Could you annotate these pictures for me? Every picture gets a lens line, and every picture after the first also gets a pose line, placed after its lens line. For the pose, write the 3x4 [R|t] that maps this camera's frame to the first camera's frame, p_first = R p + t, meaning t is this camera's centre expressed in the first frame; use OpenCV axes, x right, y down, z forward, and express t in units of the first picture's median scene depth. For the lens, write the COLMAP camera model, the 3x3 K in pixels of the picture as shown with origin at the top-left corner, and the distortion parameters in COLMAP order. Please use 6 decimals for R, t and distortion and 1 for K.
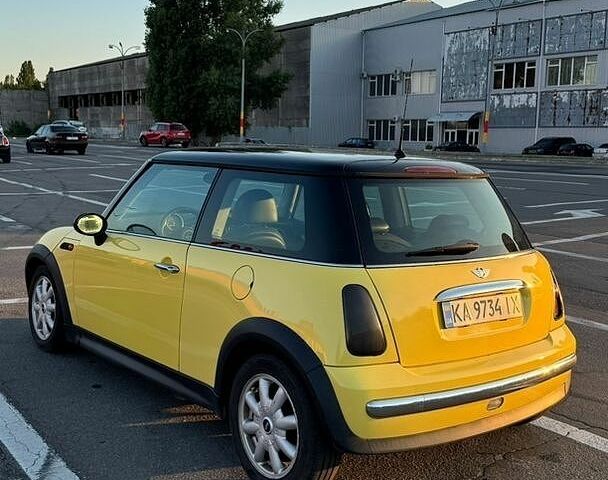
lens RADIAL K [[712.3, 0, 304.0], [0, 712.3, 239.4], [0, 0, 1]] dist [-0.021818, 0.000000]
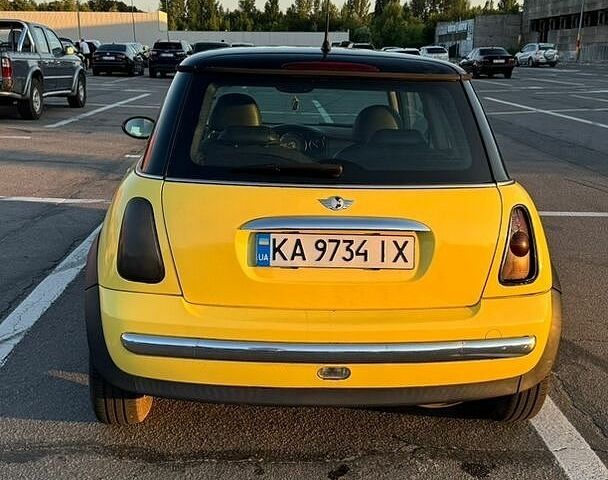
lens RADIAL K [[712.3, 0, 304.9], [0, 712.3, 238.9], [0, 0, 1]] dist [-0.021818, 0.000000]
pose [[0.840615, 0.121092, -0.527923, 0.138388], [-0.065694, 0.990287, 0.122541, -0.001233], [0.537634, -0.068329, 0.840405, 0.075913]]
